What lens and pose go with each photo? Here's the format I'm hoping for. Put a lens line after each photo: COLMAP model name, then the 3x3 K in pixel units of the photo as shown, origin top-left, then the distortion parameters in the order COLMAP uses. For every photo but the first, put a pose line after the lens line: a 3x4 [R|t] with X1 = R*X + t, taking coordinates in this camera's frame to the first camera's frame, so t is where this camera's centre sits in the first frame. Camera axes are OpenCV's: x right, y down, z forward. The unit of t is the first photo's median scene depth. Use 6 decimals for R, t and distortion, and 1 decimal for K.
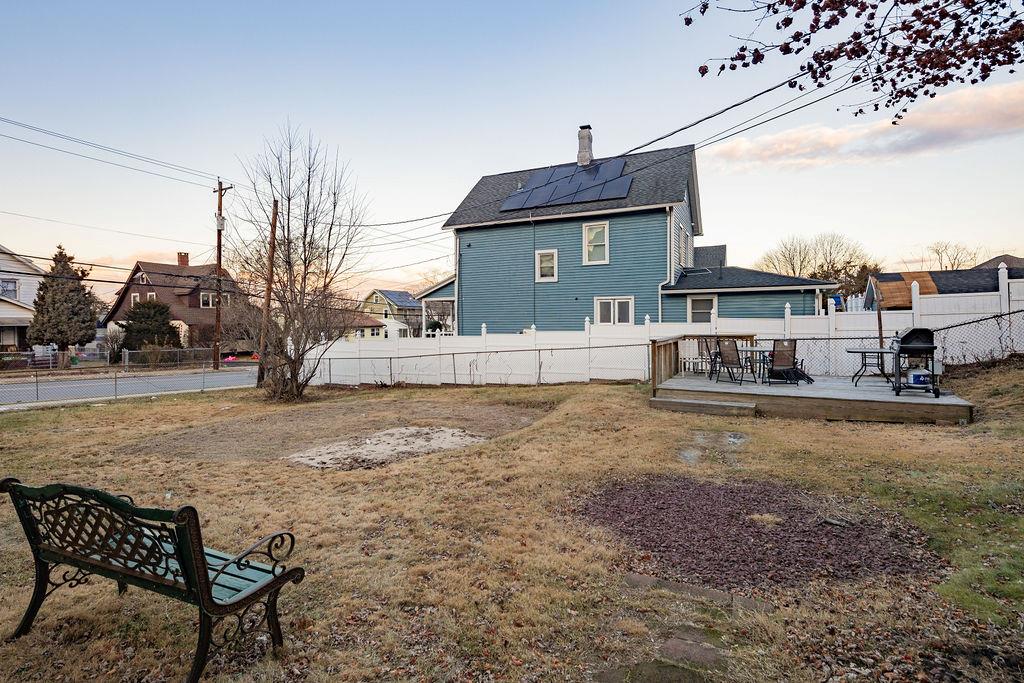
lens RADIAL K [[524.0, 0, 513.5], [0, 524.0, 335.1], [0, 0, 1]] dist [-0.000337, 0.000097]
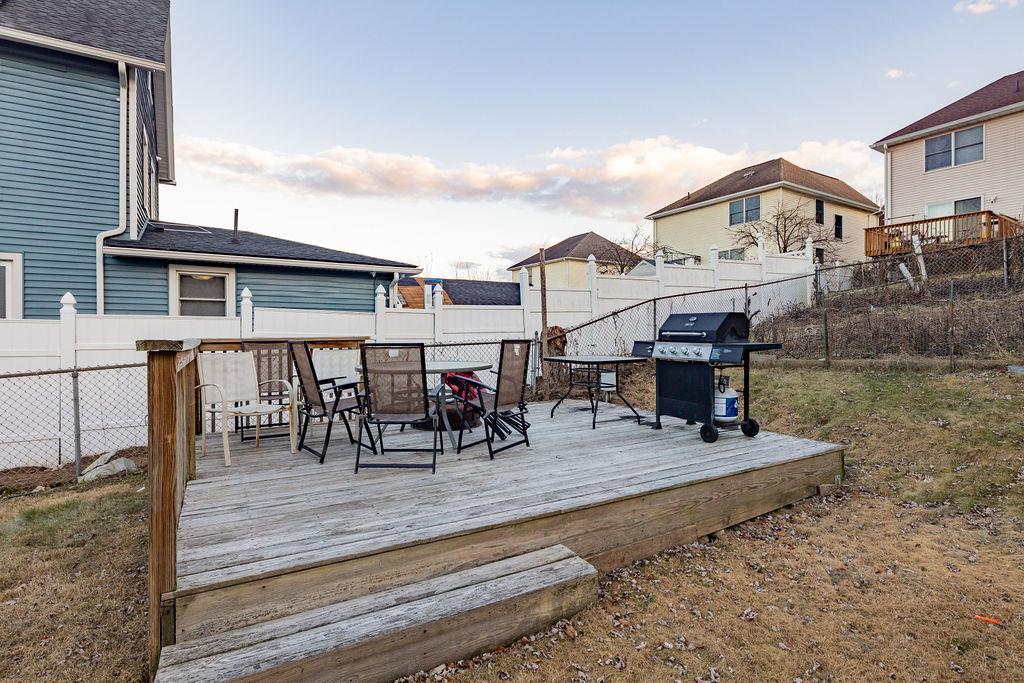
lens RADIAL K [[524.0, 0, 512.4], [0, 524.0, 339.6], [0, 0, 1]] dist [-0.000337, 0.000097]
pose [[0.527668, 0.003143, 0.849445, 0.084844], [0.020243, 0.999663, -0.016274, 0.008849], [-0.849210, 0.025783, 0.527426, 0.465731]]
